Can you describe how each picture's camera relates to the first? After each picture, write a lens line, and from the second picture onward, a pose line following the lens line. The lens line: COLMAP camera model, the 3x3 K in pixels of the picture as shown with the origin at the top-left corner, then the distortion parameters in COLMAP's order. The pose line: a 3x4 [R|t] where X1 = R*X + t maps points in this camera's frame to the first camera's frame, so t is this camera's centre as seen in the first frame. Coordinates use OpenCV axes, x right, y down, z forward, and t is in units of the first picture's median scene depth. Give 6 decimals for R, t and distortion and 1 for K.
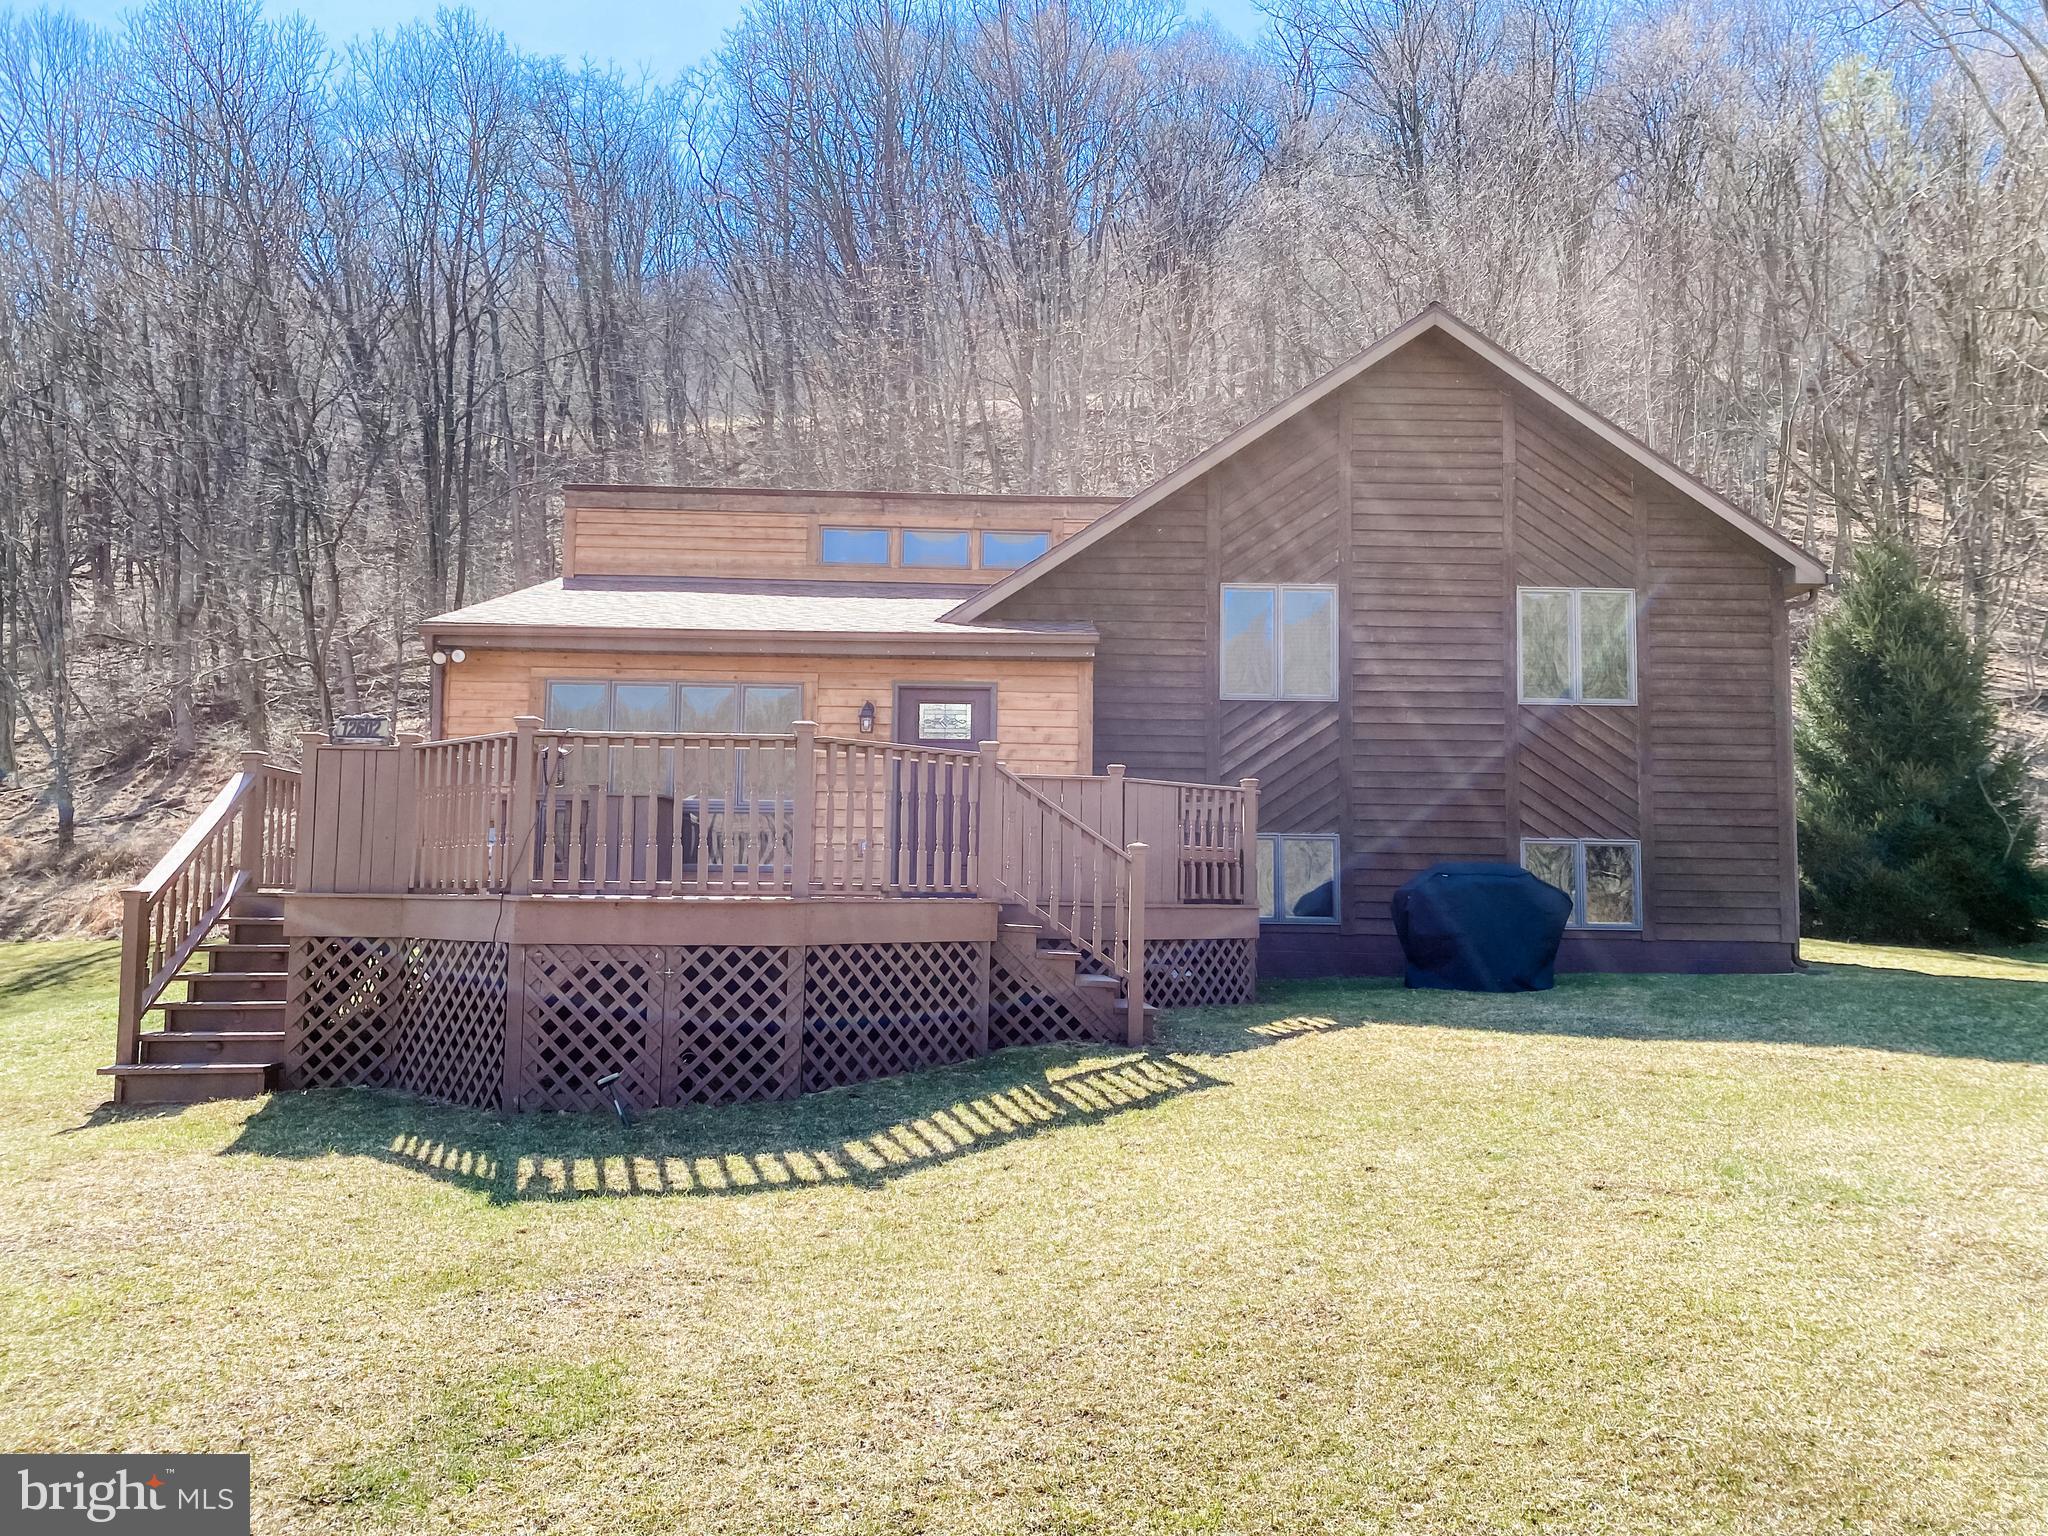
lens RADIAL K [[1580.3, 0, 1028.9], [0, 1580.3, 763.5], [0, 0, 1]] dist [0.025435, -0.012647]
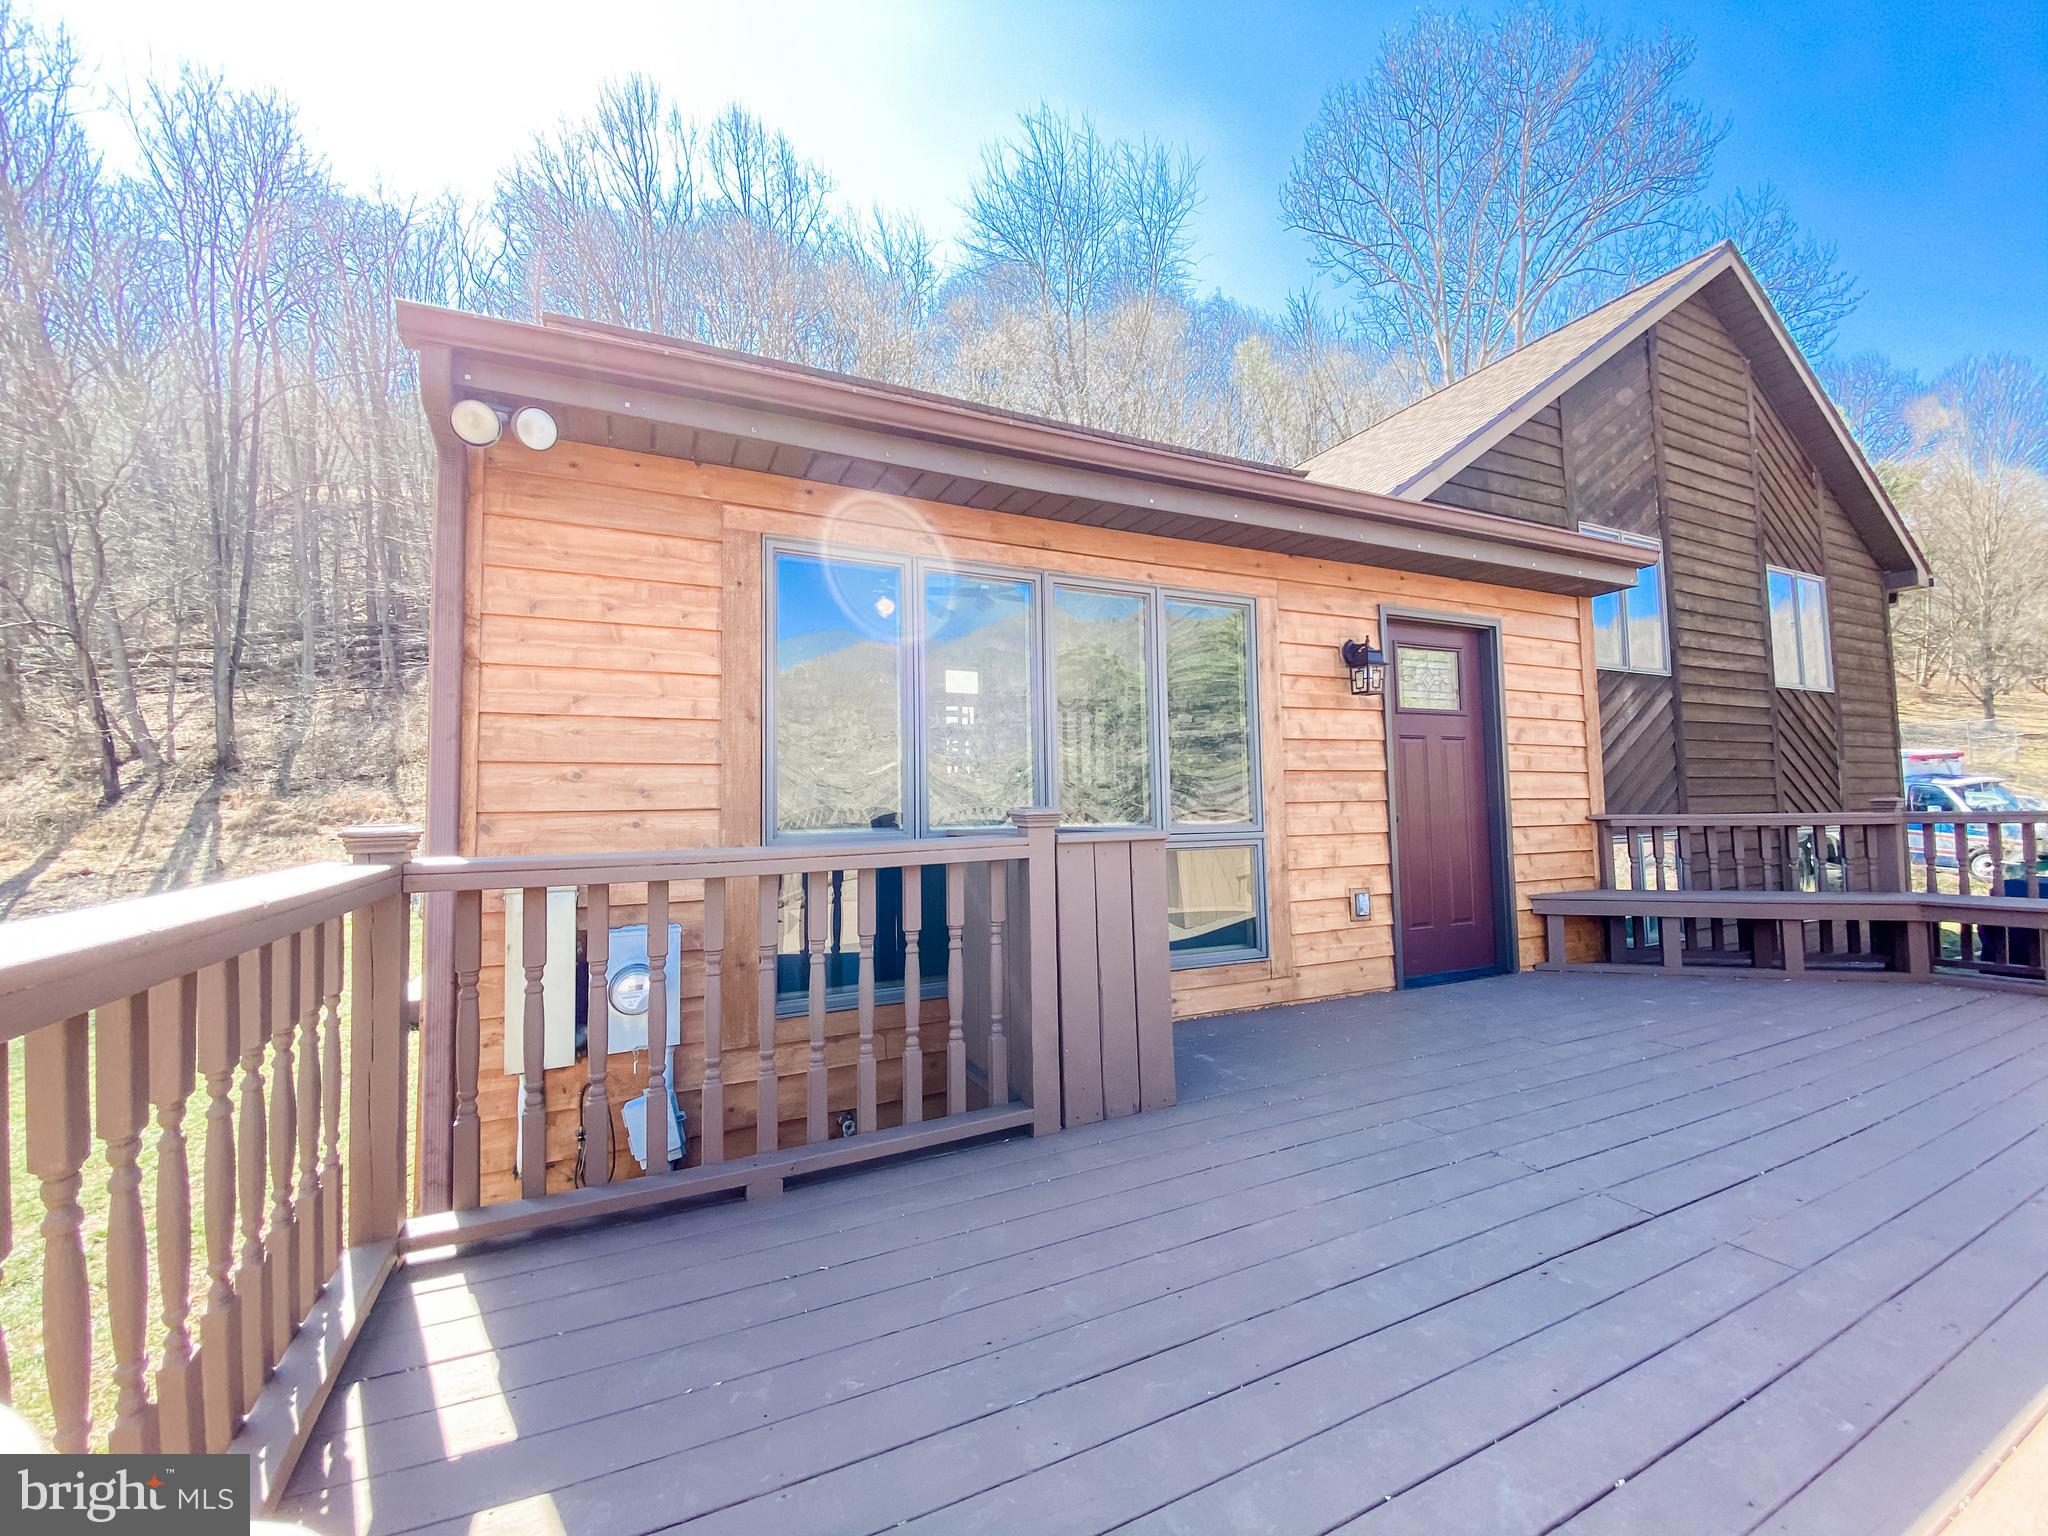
lens RADIAL K [[840.9, 0, 1012.2], [0, 840.9, 752.7], [0, 0, 1]] dist [-0.011260, -0.000158]
pose [[0.914161, 0.001801, 0.405346, -0.332989], [-0.009309, 0.999820, 0.016552, -0.002250], [-0.405244, -0.018904, 0.914013, 0.780559]]
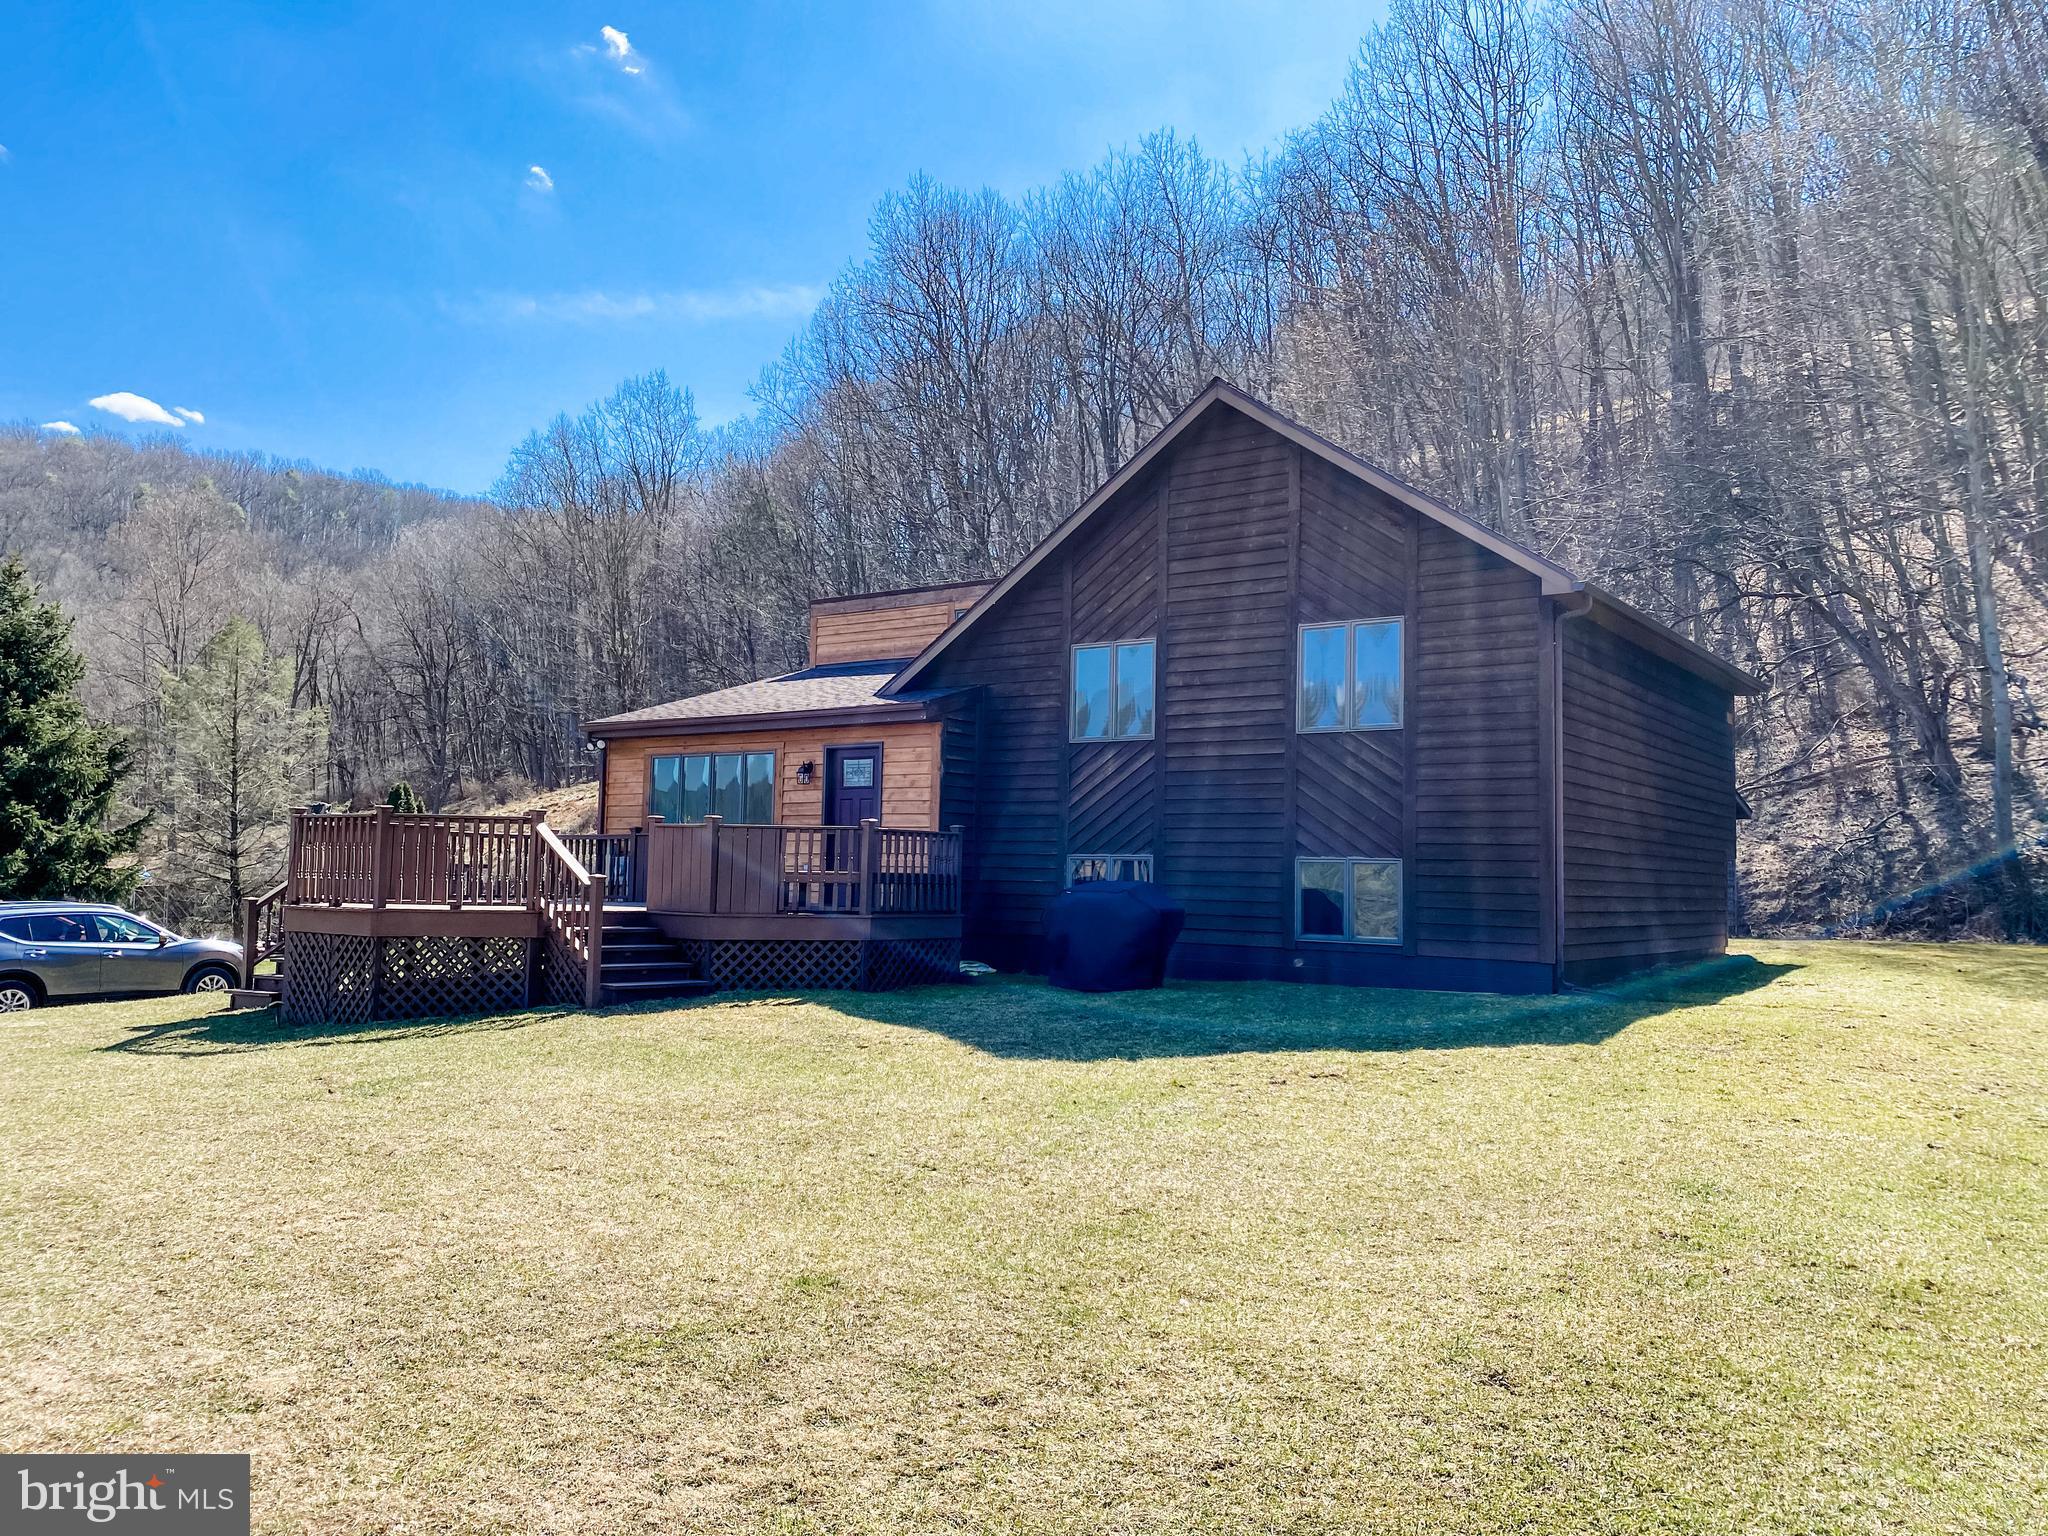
lens RADIAL K [[1579.8, 0, 1044.5], [0, 1579.8, 768.7], [0, 0, 1]] dist [0.023190, 0.006987]
pose [[0.804284, -0.039654, -0.592921, 0.866916], [0.041678, 0.999078, -0.010282, -0.010347], [0.592782, -0.016442, 0.805195, 0.027959]]
